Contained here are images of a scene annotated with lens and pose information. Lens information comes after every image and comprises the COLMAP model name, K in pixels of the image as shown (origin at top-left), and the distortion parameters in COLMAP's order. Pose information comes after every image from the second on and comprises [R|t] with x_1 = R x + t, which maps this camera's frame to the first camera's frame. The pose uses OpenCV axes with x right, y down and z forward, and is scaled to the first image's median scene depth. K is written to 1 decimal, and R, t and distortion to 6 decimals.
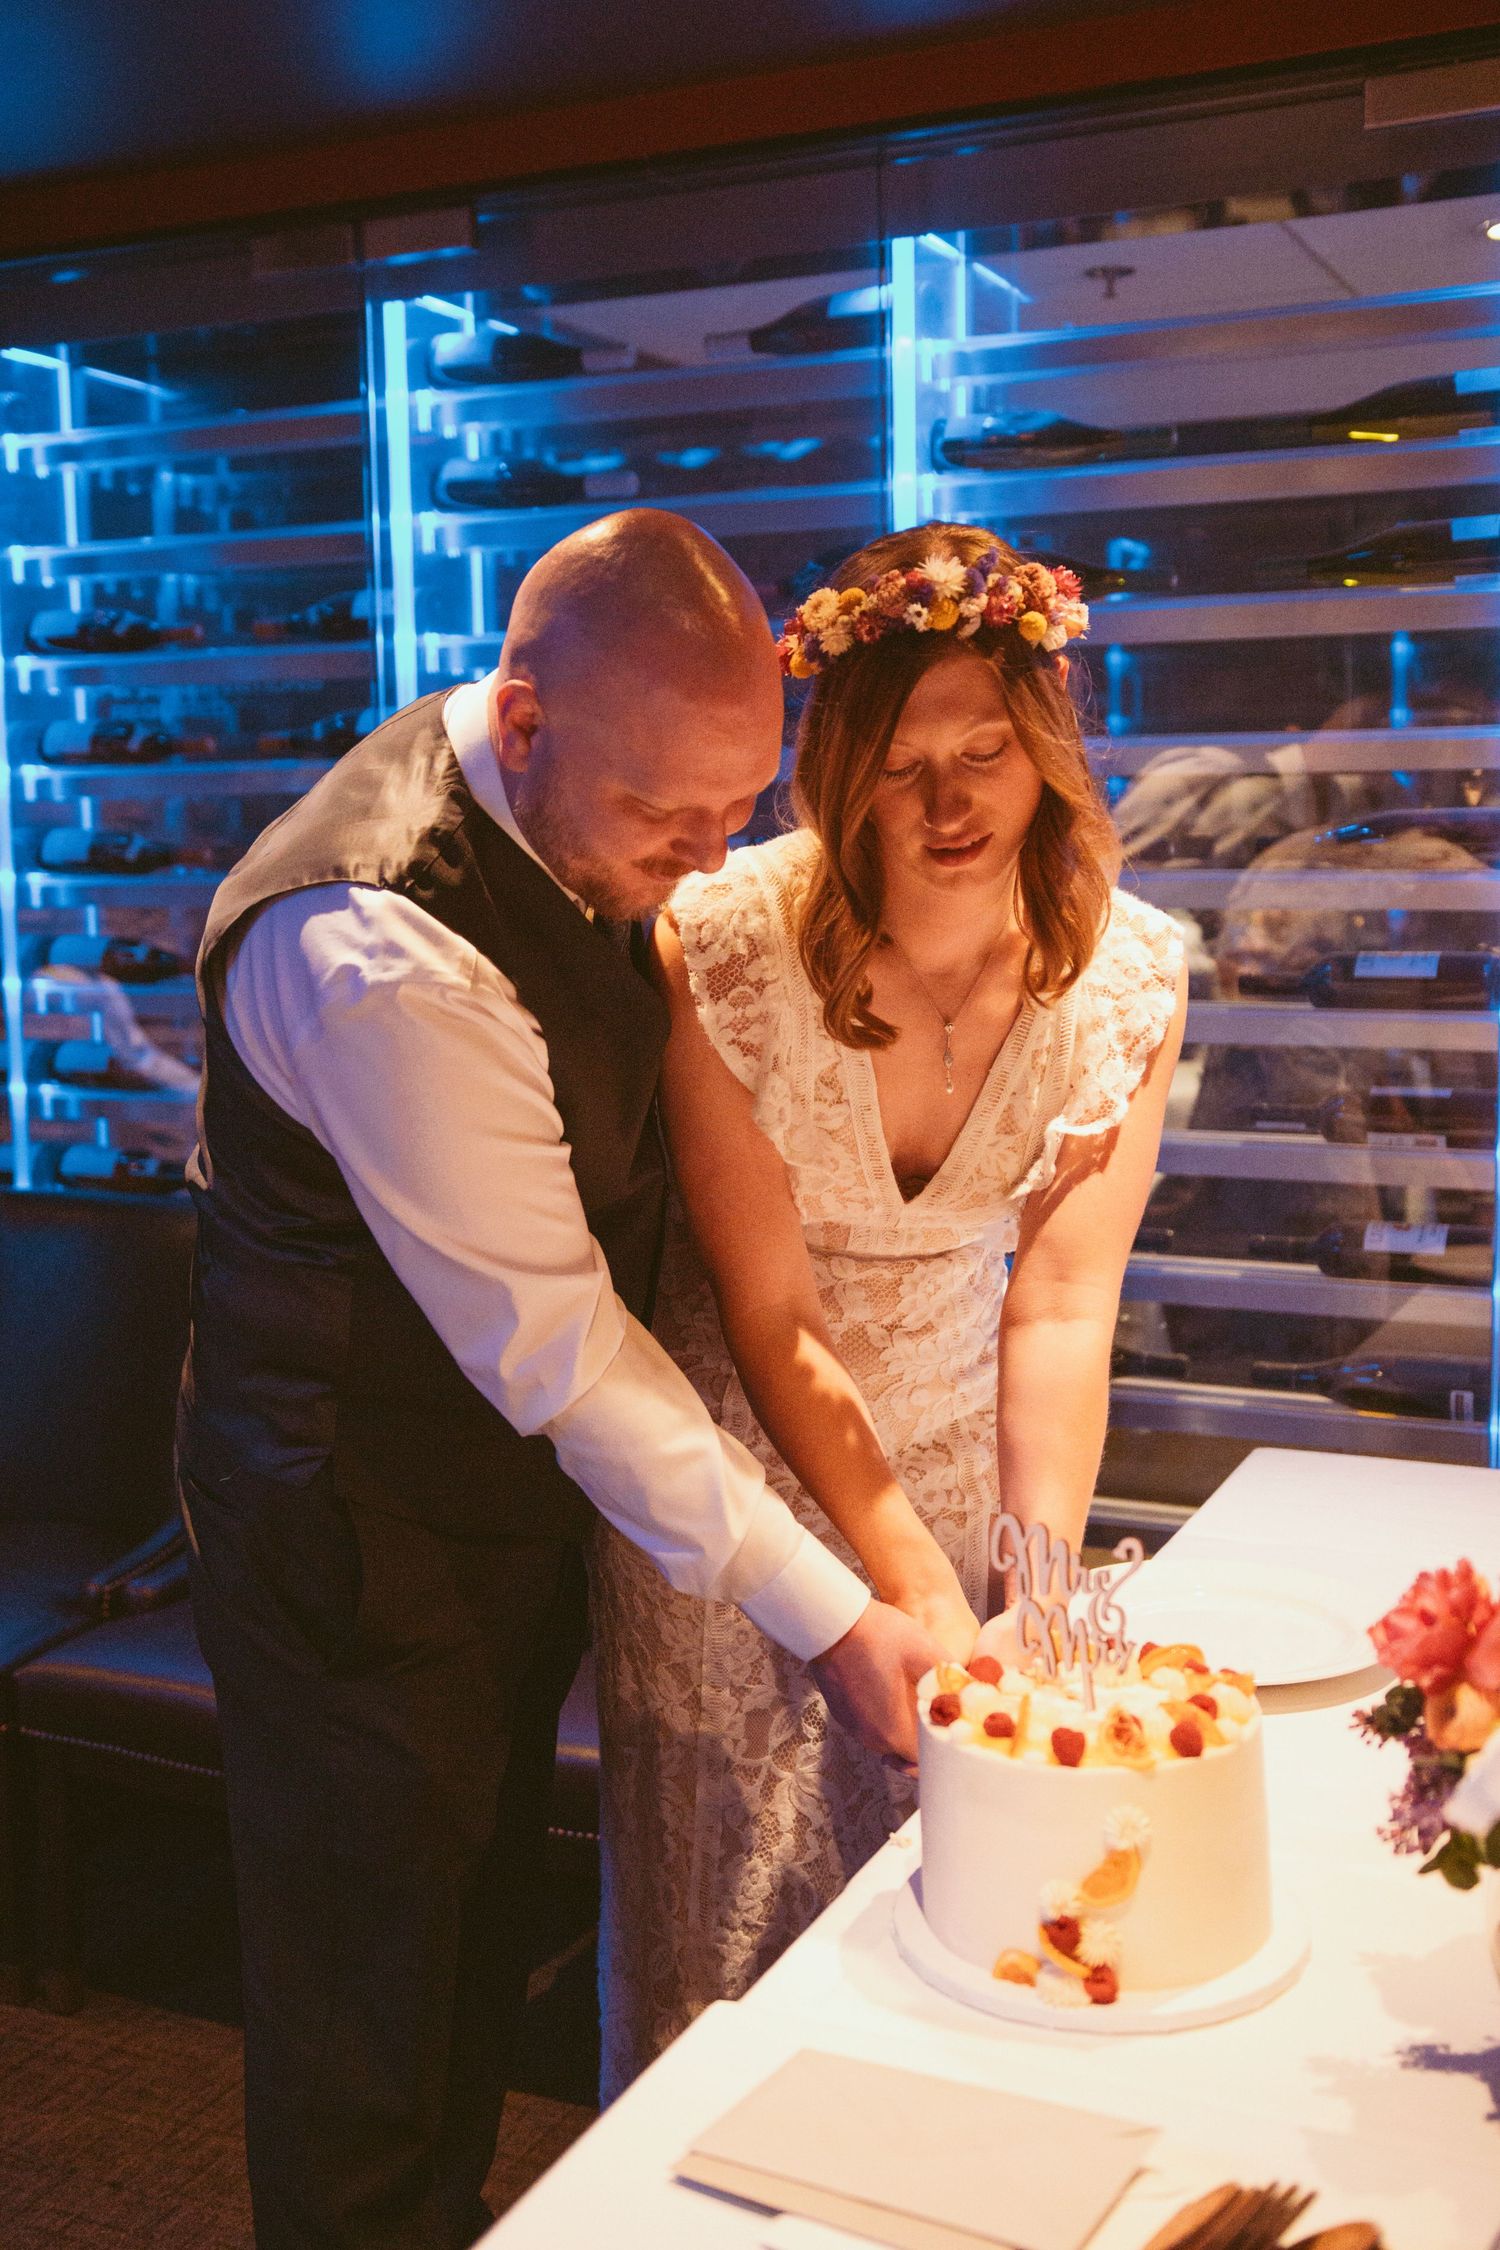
lens RADIAL K [[2438.6, 0, 769.8], [0, 2438.6, 1125.4], [0, 0, 1]] dist [0.014721, 0.000000]
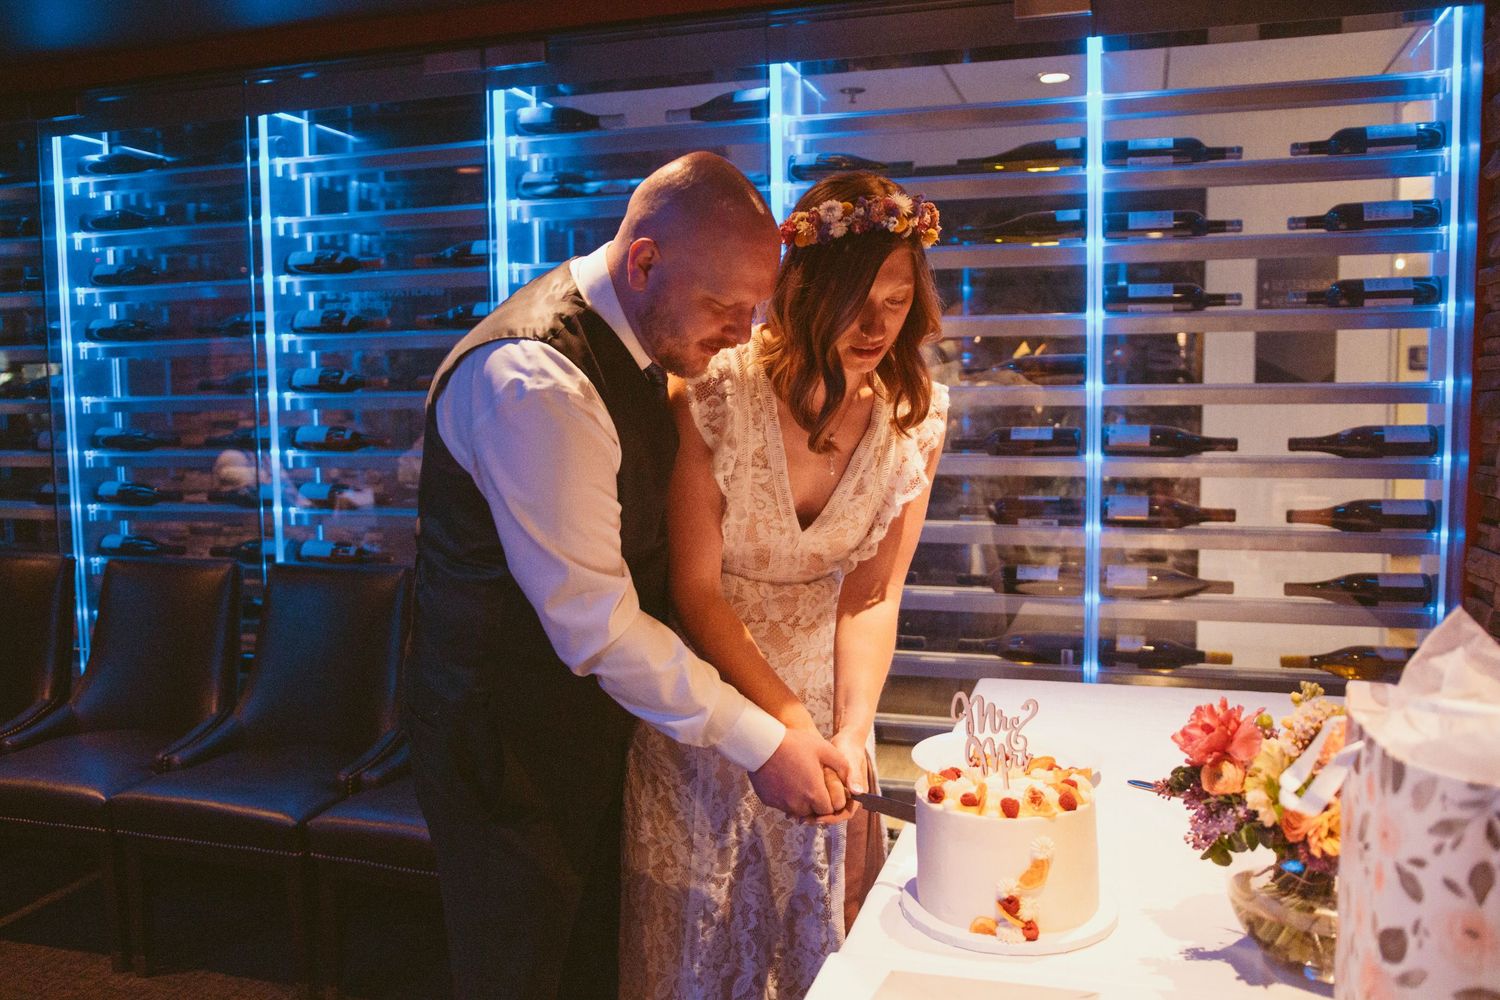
lens RADIAL K [[1287.8, 0, 743.6], [0, 1287.8, 491.6], [0, 0, 1]] dist [-0.078985, 0.069471]
pose [[0.991081, -0.007708, 0.133035, -0.105942], [0.013567, 0.998975, -0.043187, 0.021480], [-0.132566, 0.044607, 0.990170, 0.007170]]
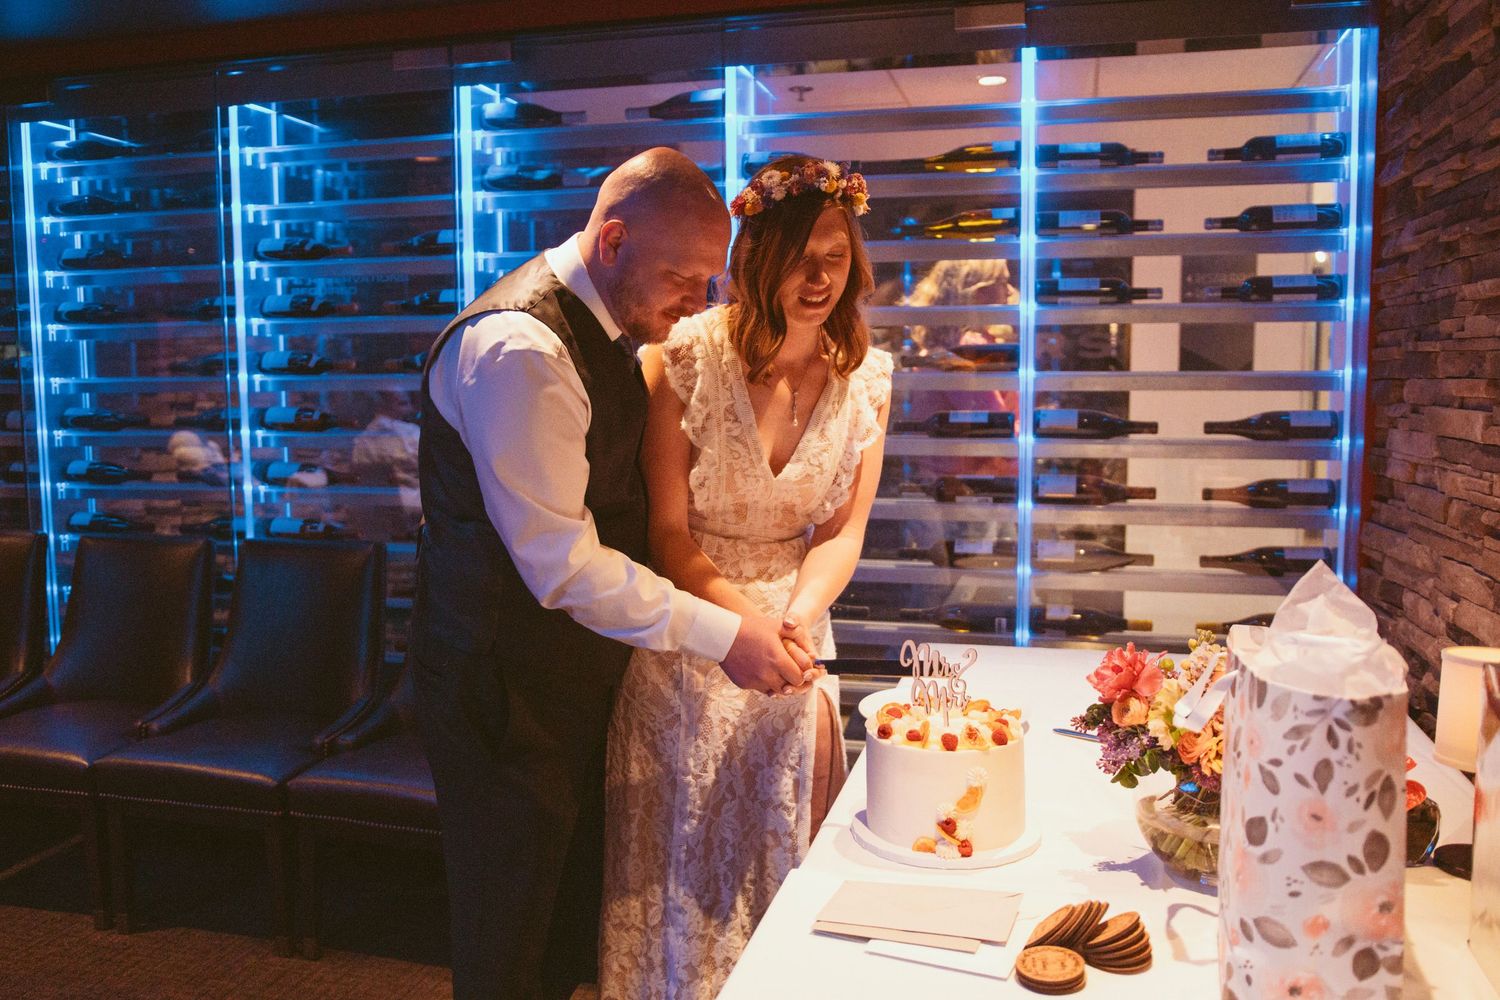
lens RADIAL K [[1287.8, 0, 750.0], [0, 1287.8, 498.9], [0, 0, 1]] dist [-0.078985, 0.069471]
pose [[0.982838, -0.008818, 0.184261, -0.127706], [0.013783, 0.999575, -0.025683, 0.029786], [-0.183957, 0.027782, 0.982542, -0.053368]]
